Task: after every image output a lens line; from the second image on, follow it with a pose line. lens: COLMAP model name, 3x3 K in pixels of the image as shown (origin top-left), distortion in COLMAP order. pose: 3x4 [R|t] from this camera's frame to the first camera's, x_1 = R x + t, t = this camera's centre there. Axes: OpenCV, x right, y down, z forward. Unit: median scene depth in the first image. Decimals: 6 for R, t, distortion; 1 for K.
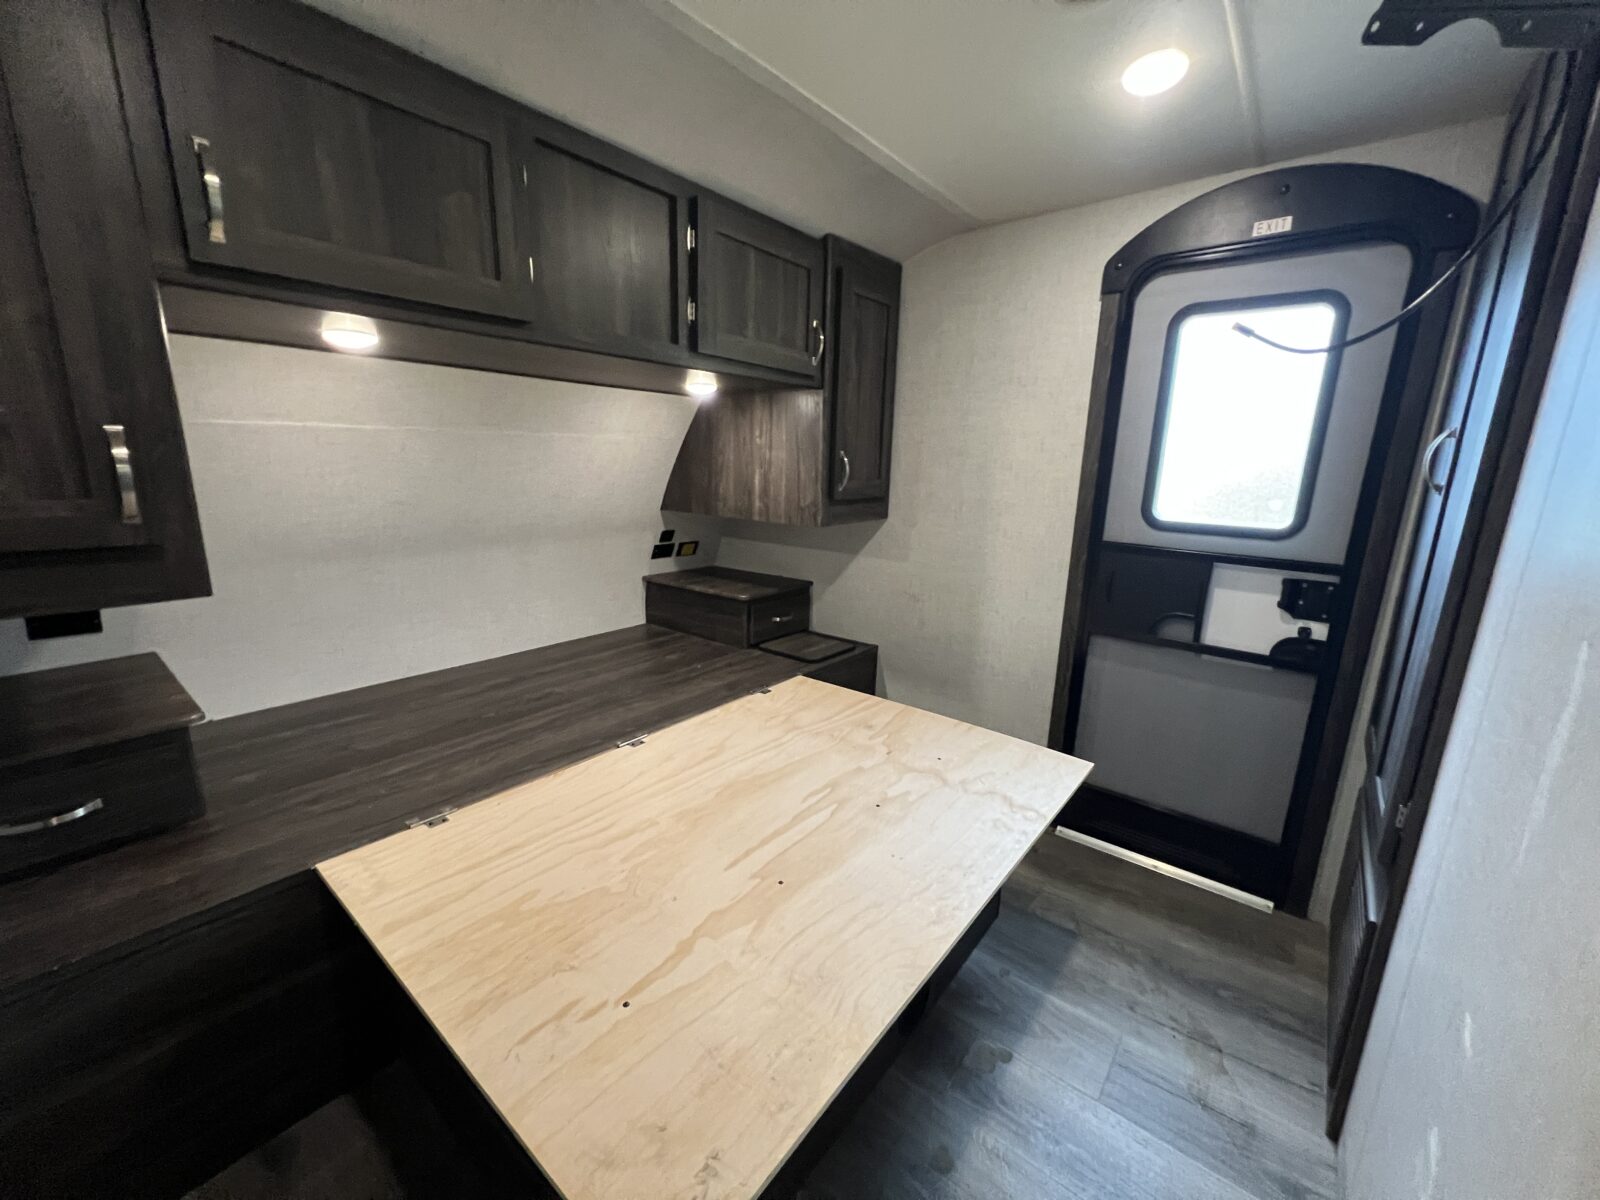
lens RADIAL K [[636.8, 0, 797.9], [0, 636.8, 602.6], [0, 0, 1]] dist [-0.003911, 0.000839]
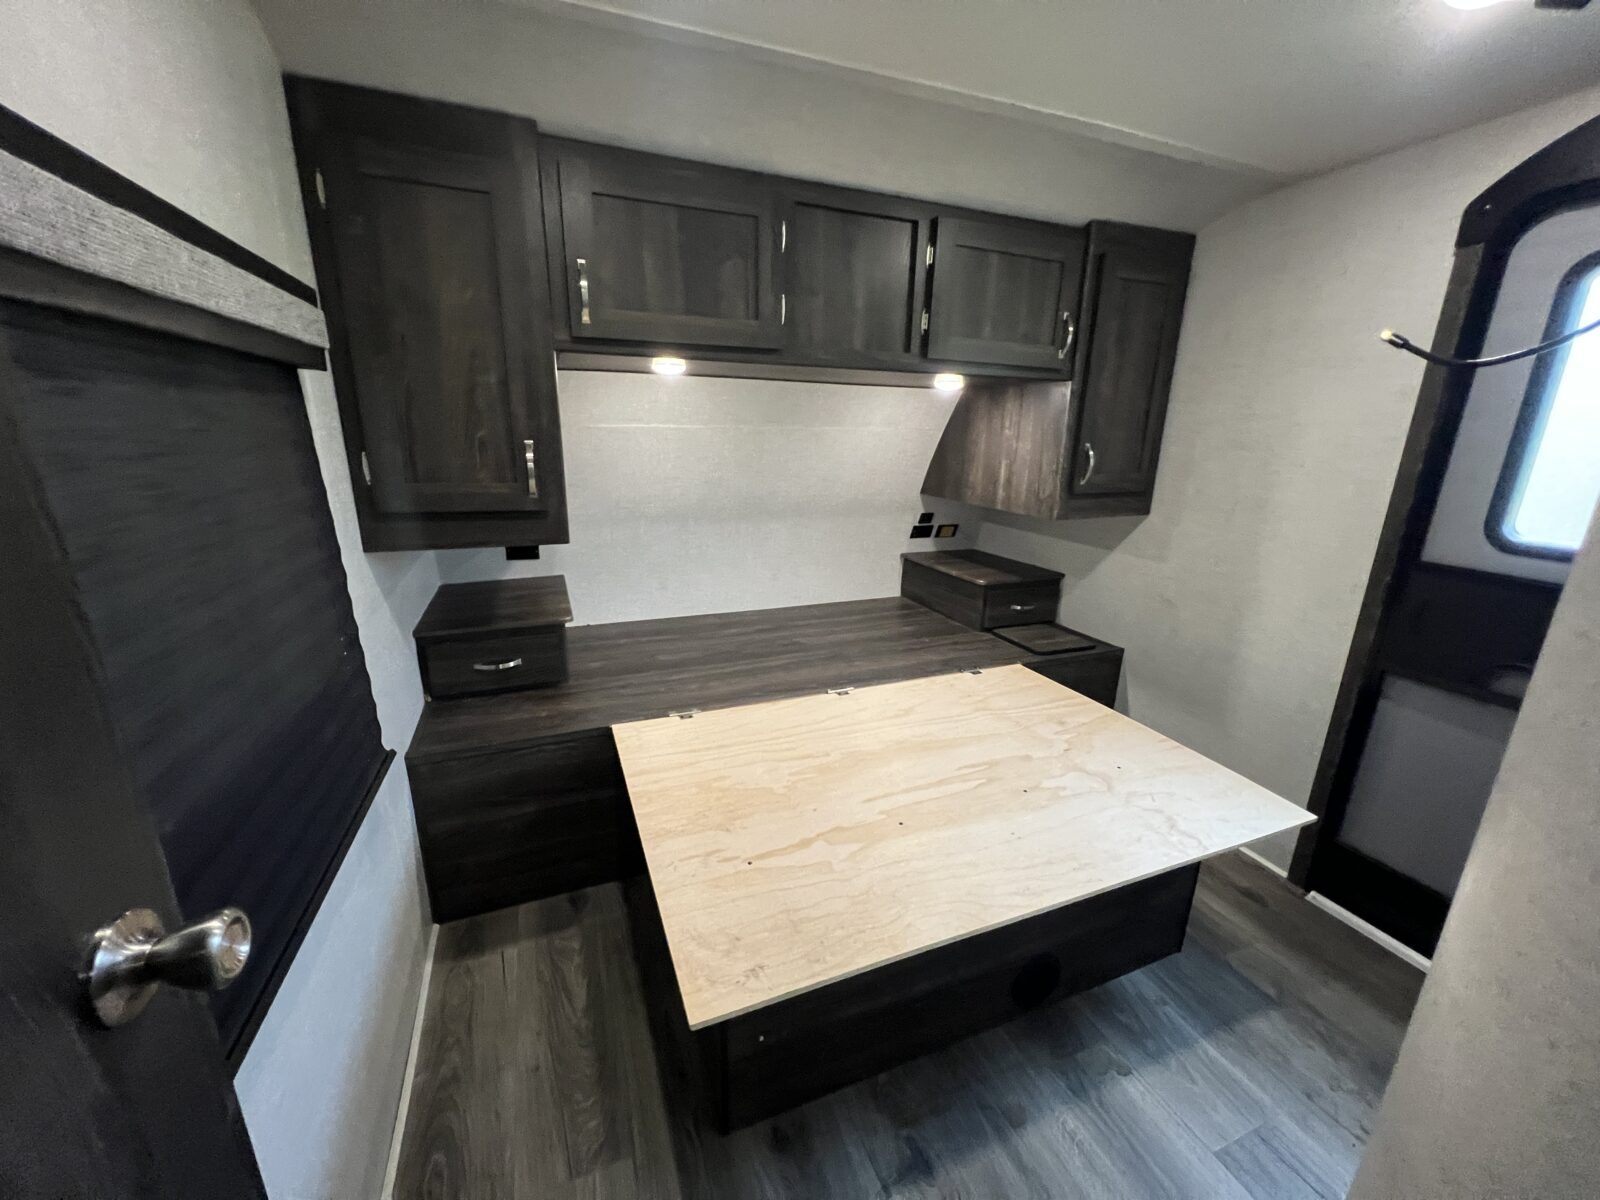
lens RADIAL K [[636.8, 0, 800.6], [0, 636.8, 602.9], [0, 0, 1]] dist [-0.003911, 0.000839]
pose [[0.874910, 0.124053, -0.468128, 0.228426], [-0.105677, 0.992245, 0.065438, -0.017740], [0.472615, -0.007782, 0.881235, -0.092630]]
